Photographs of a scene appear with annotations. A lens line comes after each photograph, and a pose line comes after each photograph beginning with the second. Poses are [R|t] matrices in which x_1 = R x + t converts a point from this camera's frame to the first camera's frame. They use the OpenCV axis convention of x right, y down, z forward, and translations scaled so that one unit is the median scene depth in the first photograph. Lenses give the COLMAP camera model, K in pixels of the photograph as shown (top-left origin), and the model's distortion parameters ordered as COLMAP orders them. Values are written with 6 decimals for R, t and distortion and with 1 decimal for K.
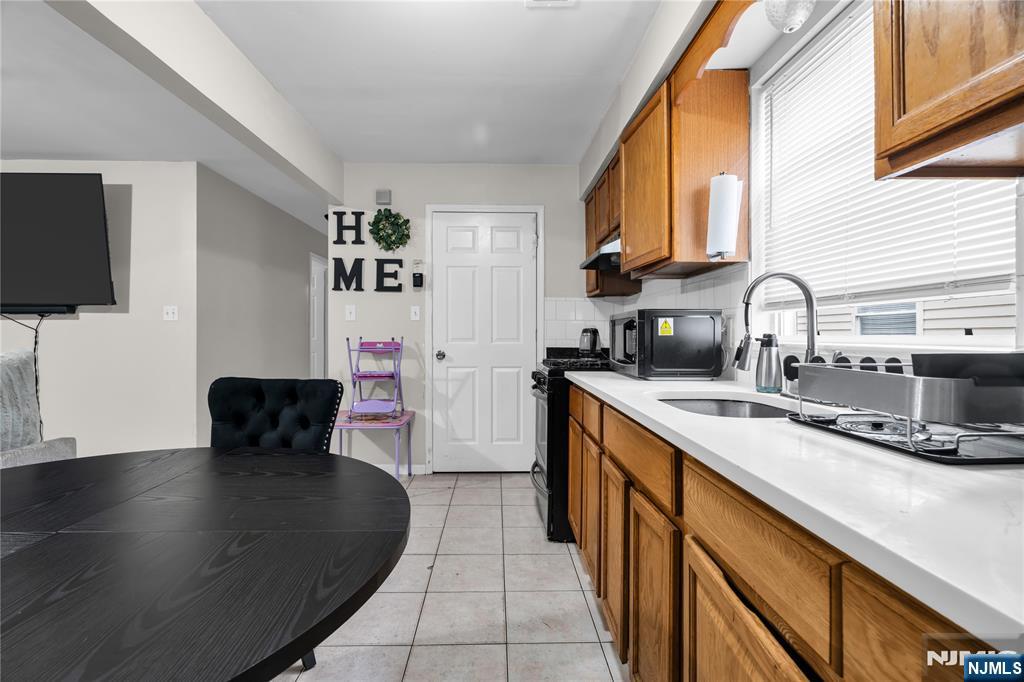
lens RADIAL K [[466.9, 0, 509.8], [0, 466.9, 335.1], [0, 0, 1]] dist [0.000179, 0.000161]
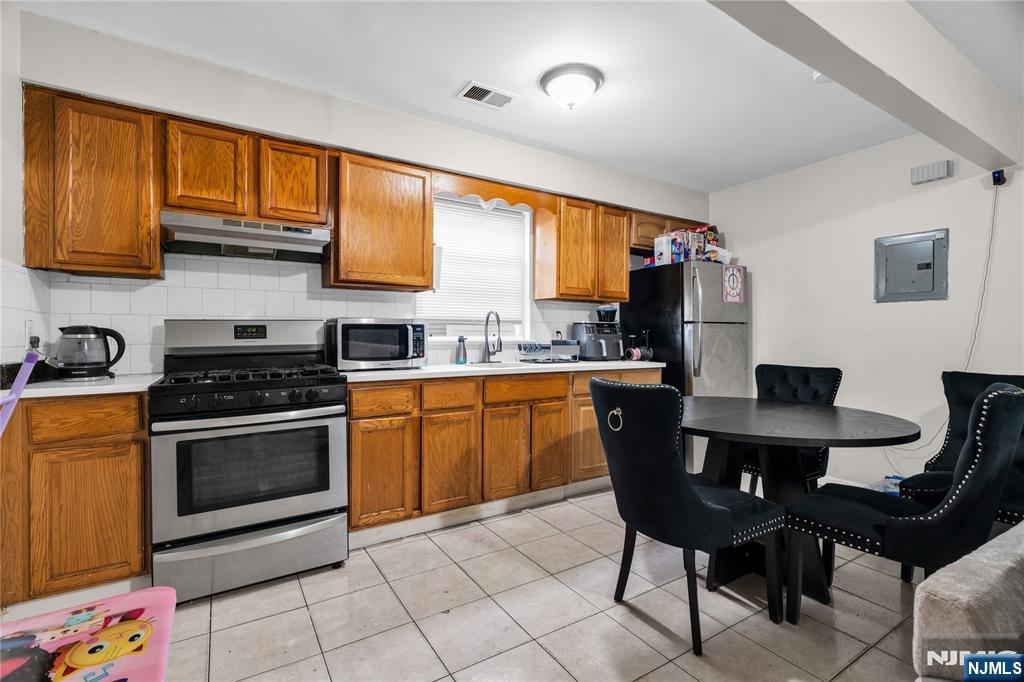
lens RADIAL K [[466.9, 0, 509.8], [0, 466.9, 335.1], [0, 0, 1]] dist [0.000179, 0.000161]
pose [[-0.501957, -0.005579, 0.864874, -1.141005], [-0.001529, 0.999983, 0.005563, -0.011147], [-0.864891, 0.001470, -0.501957, 1.572934]]
